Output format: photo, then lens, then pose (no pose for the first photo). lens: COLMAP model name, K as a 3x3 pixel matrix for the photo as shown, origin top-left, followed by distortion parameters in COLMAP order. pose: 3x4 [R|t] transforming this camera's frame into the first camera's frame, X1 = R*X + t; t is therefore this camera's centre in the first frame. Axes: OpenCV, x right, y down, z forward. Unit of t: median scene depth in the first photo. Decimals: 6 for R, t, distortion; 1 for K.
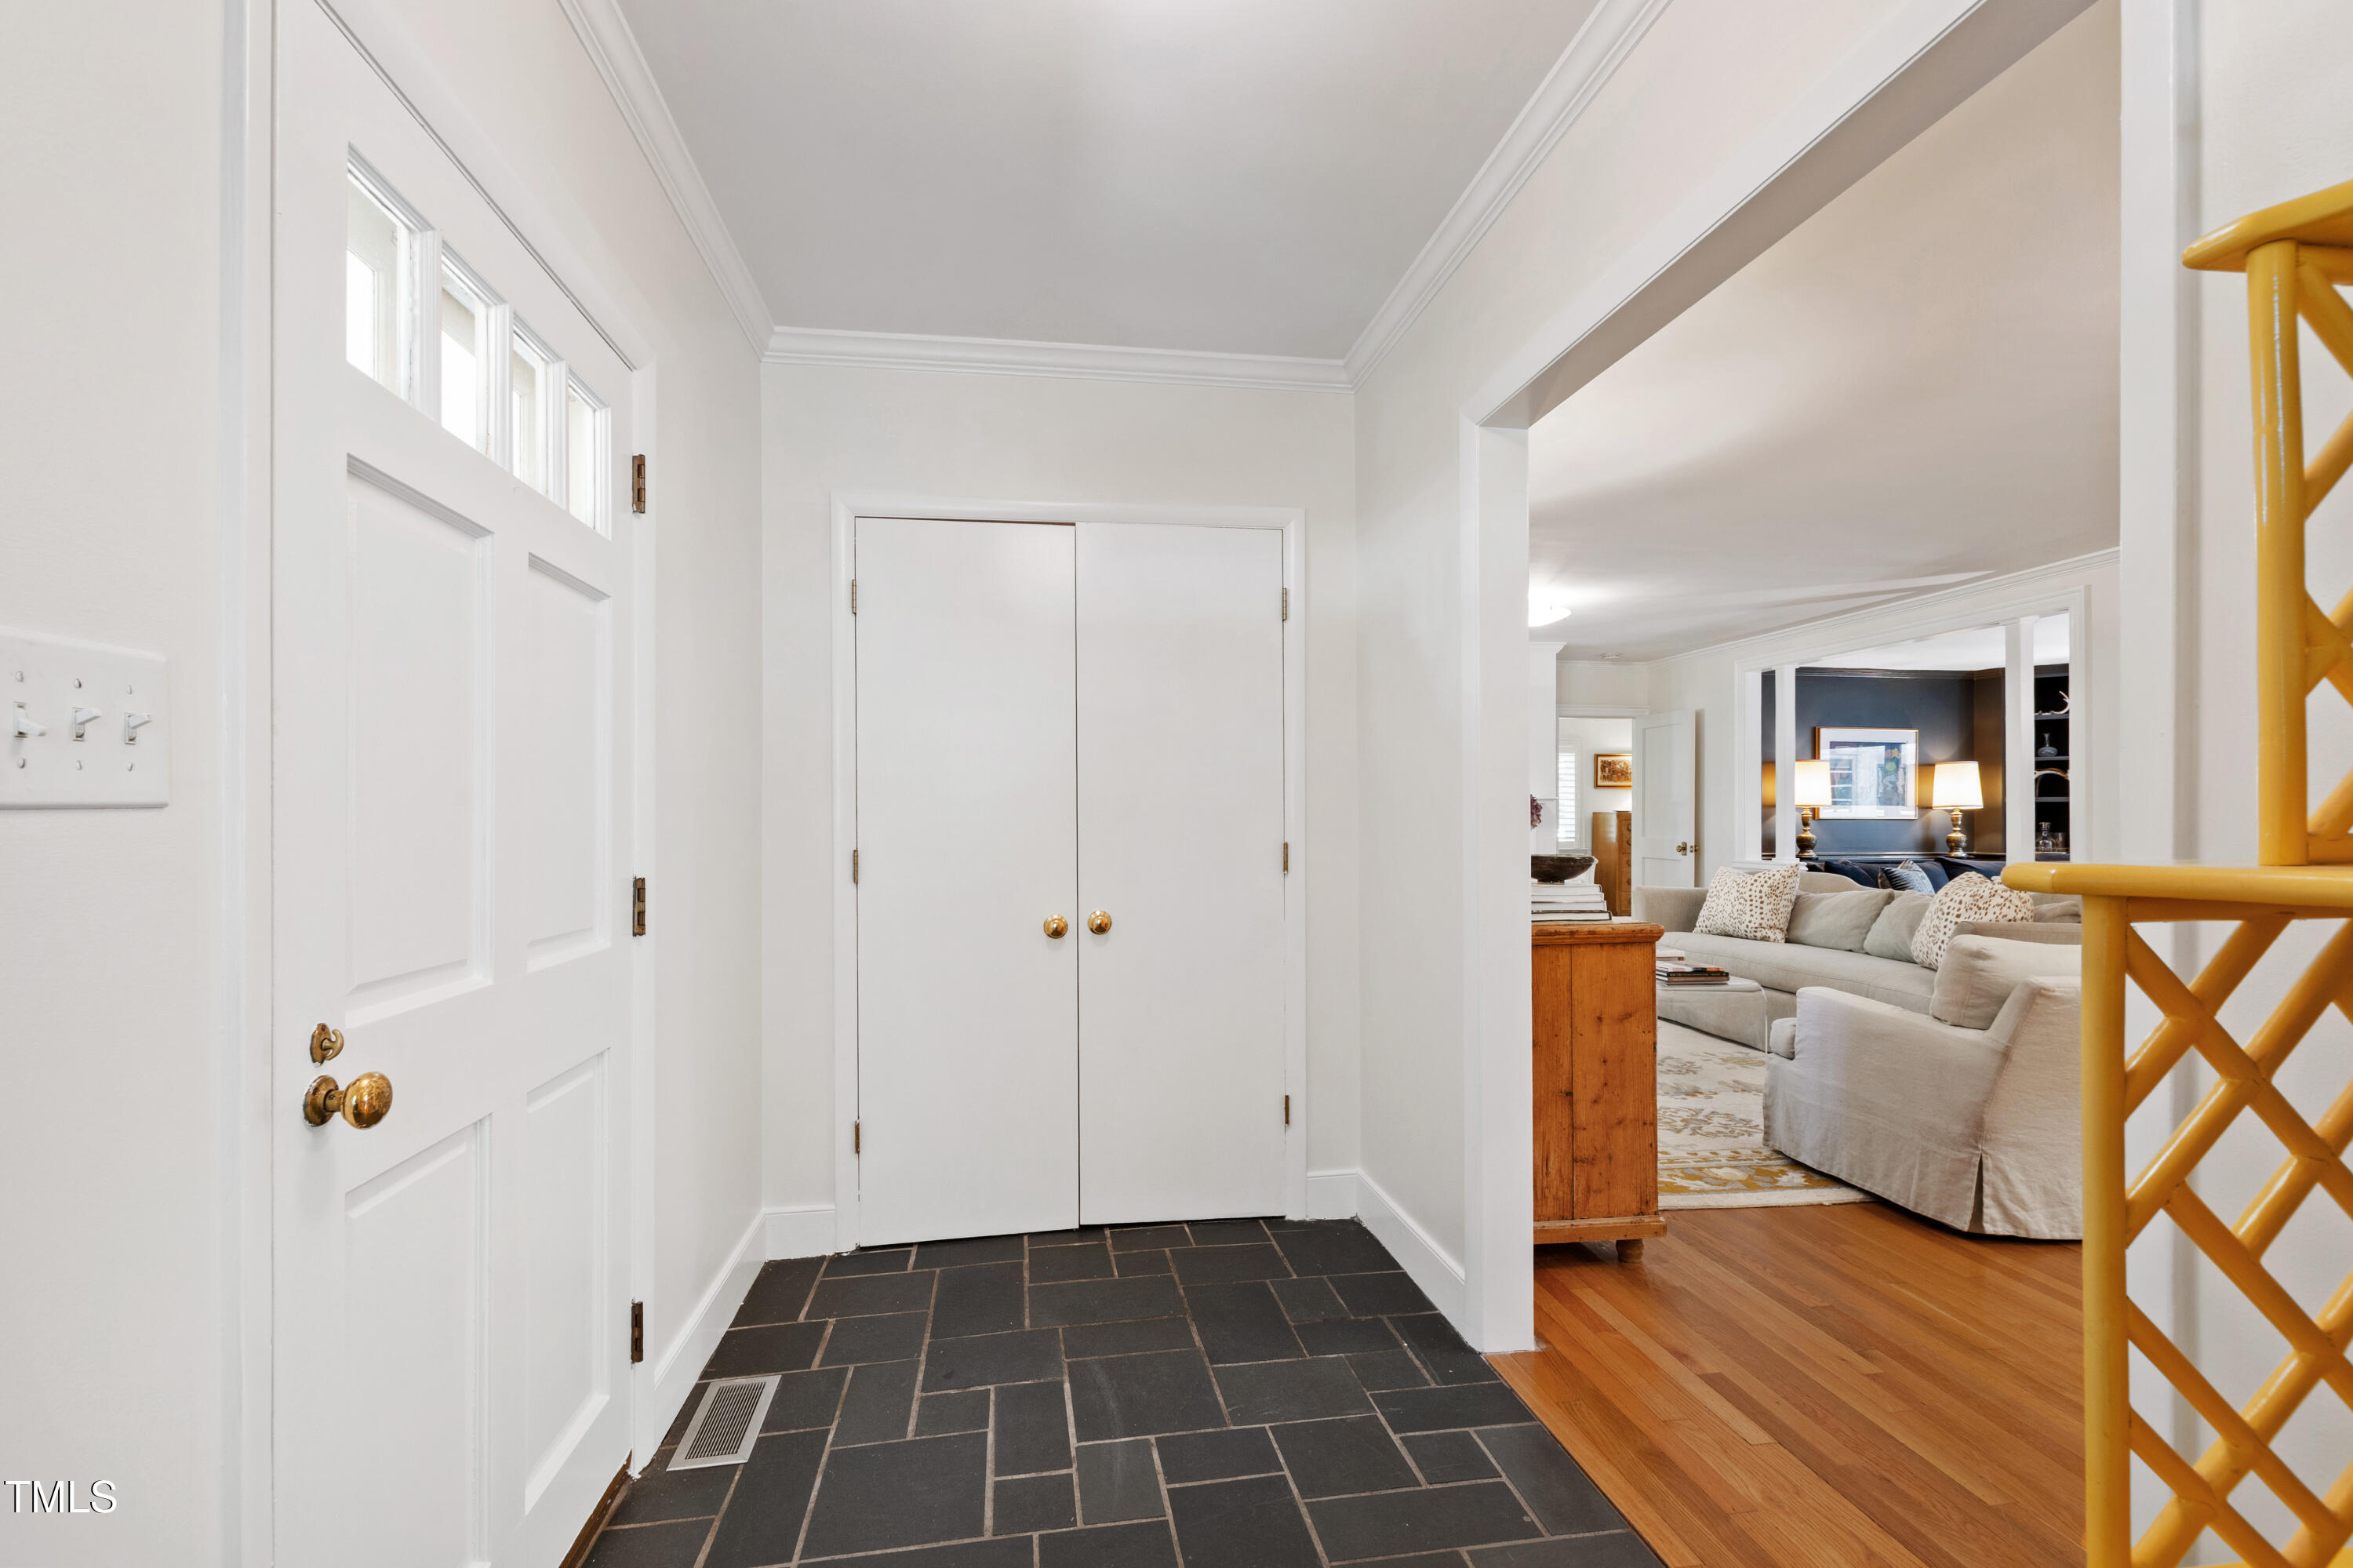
lens RADIAL K [[1023.6, 0, 1170.9], [0, 1023.6, 816.4], [0, 0, 1]] dist [0.018288, -0.009928]
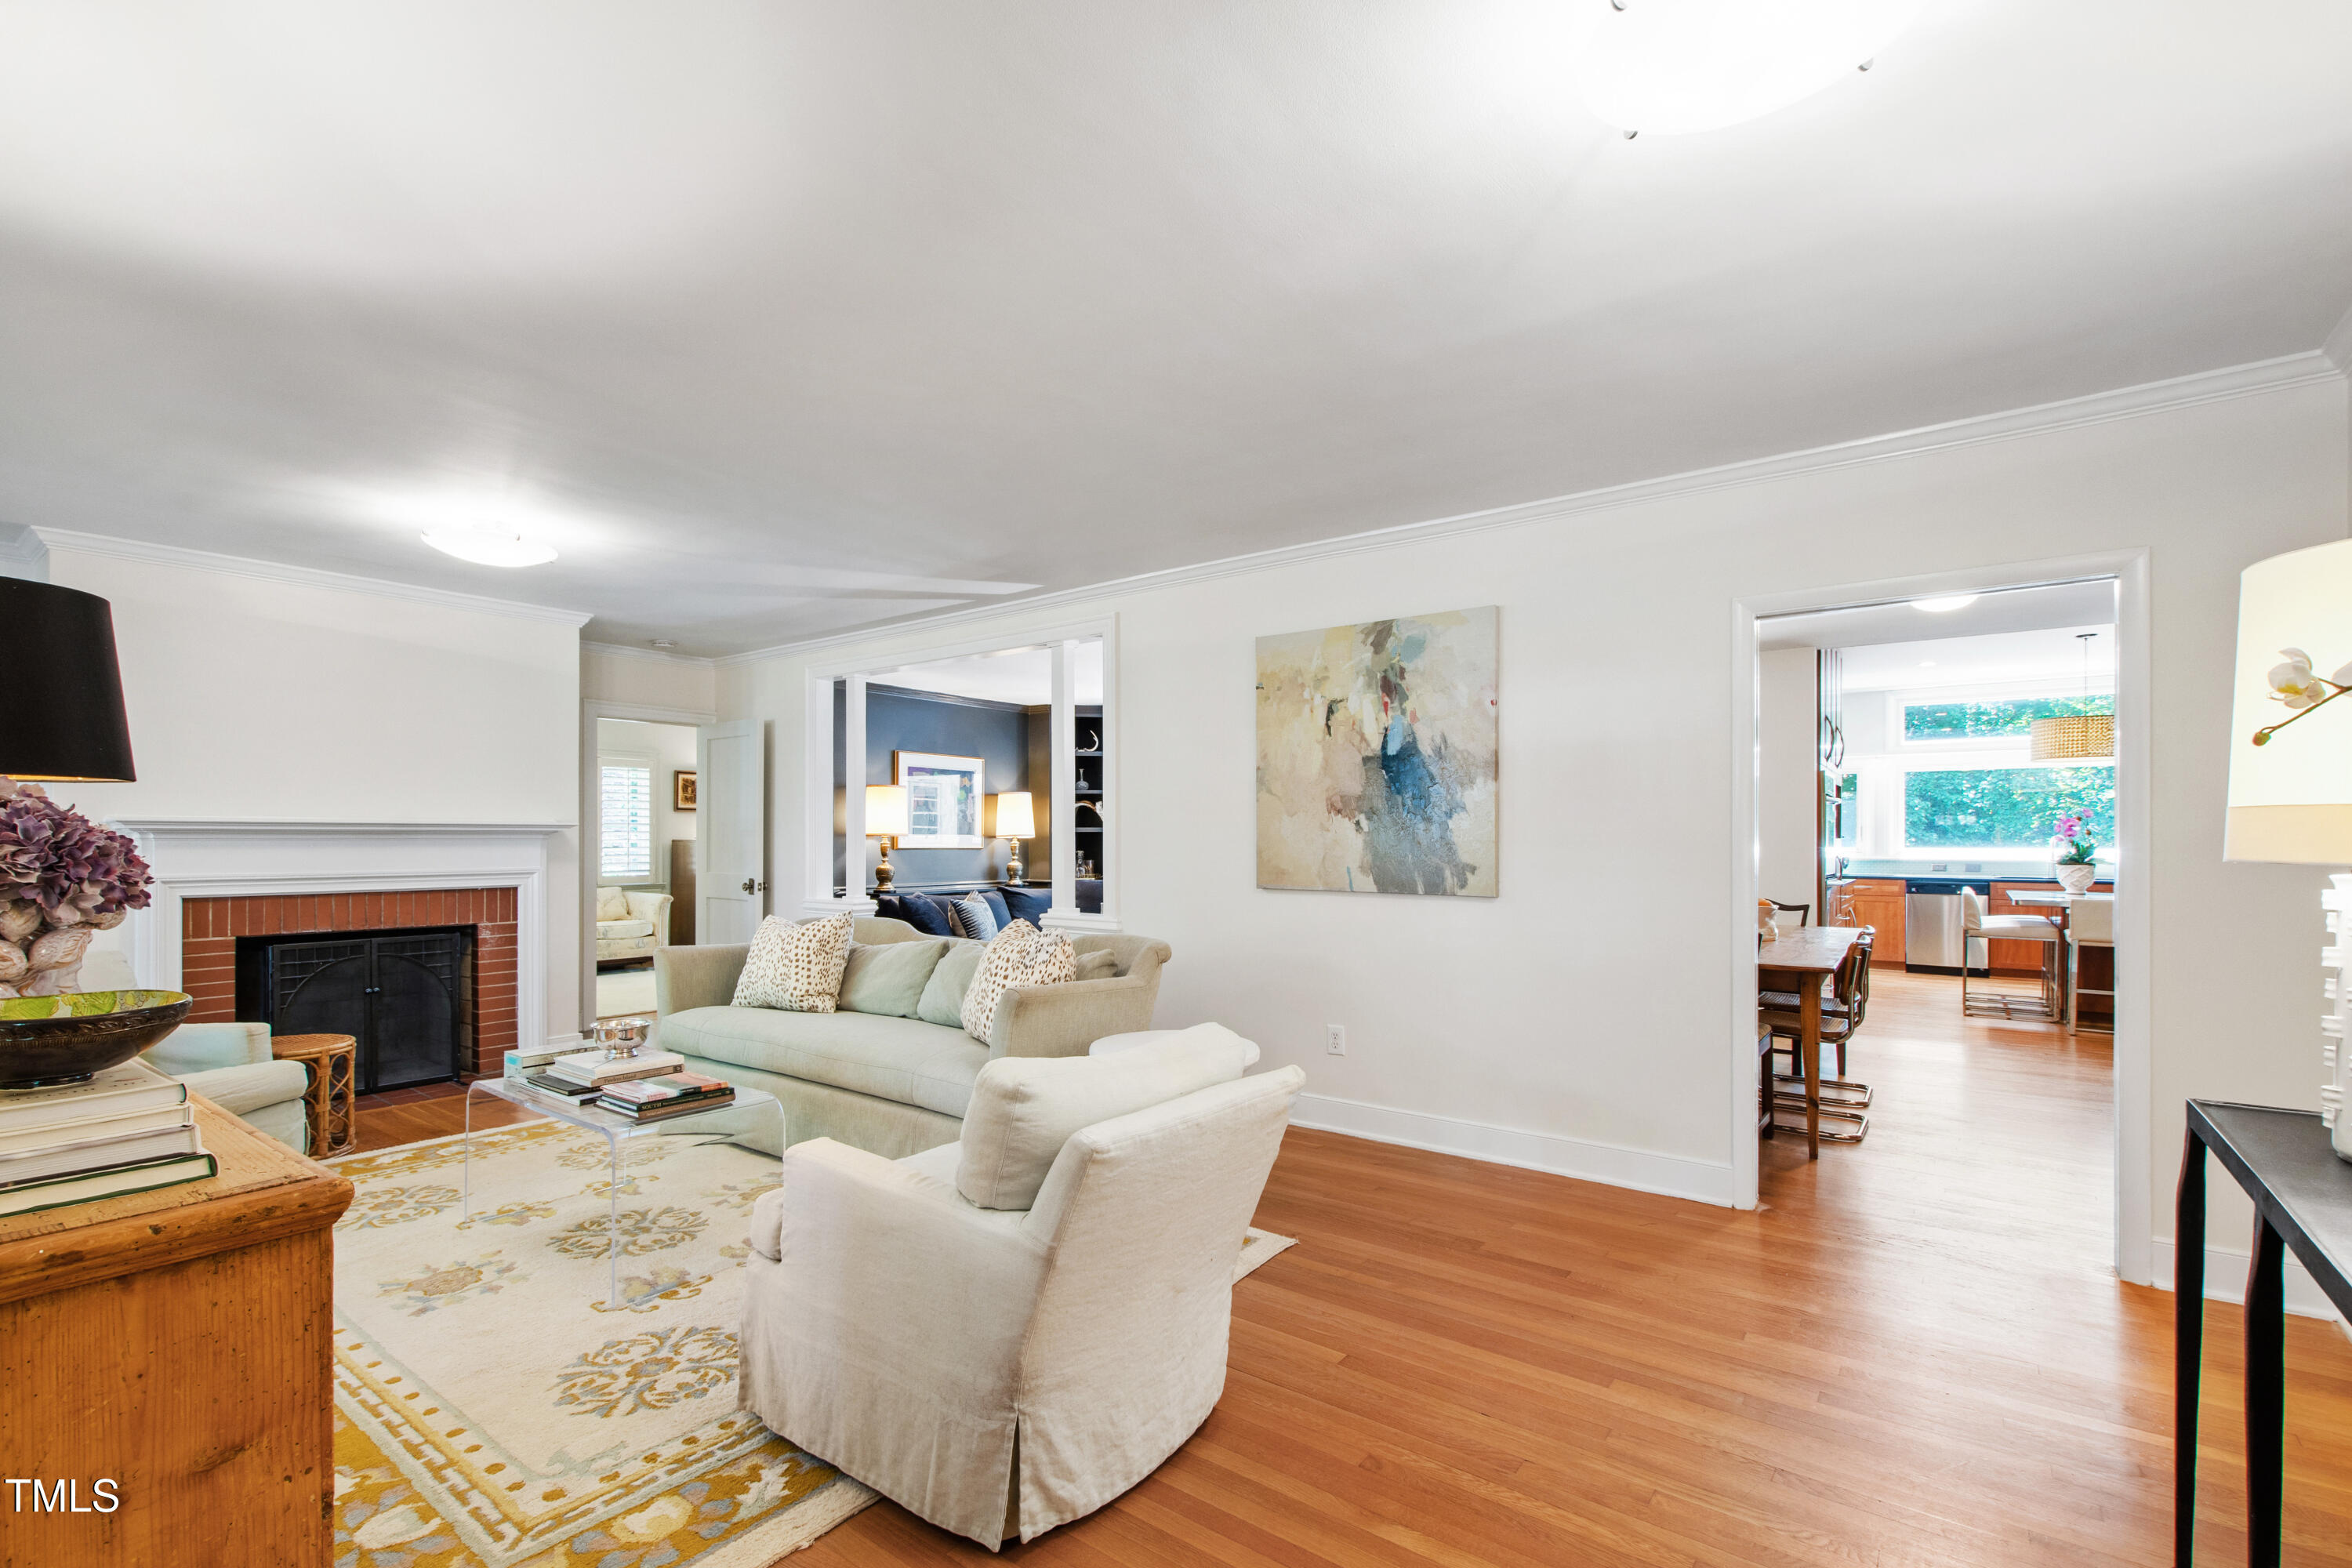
lens RADIAL K [[1024.5, 0, 1163.1], [0, 1024.5, 824.6], [0, 0, 1]] dist [0.003201, -0.000877]
pose [[0.705568, 0.009022, 0.708585, 0.218293], [0.000548, 0.999912, -0.013278, -0.010745], [-0.708642, 0.009757, 0.705500, 0.267982]]
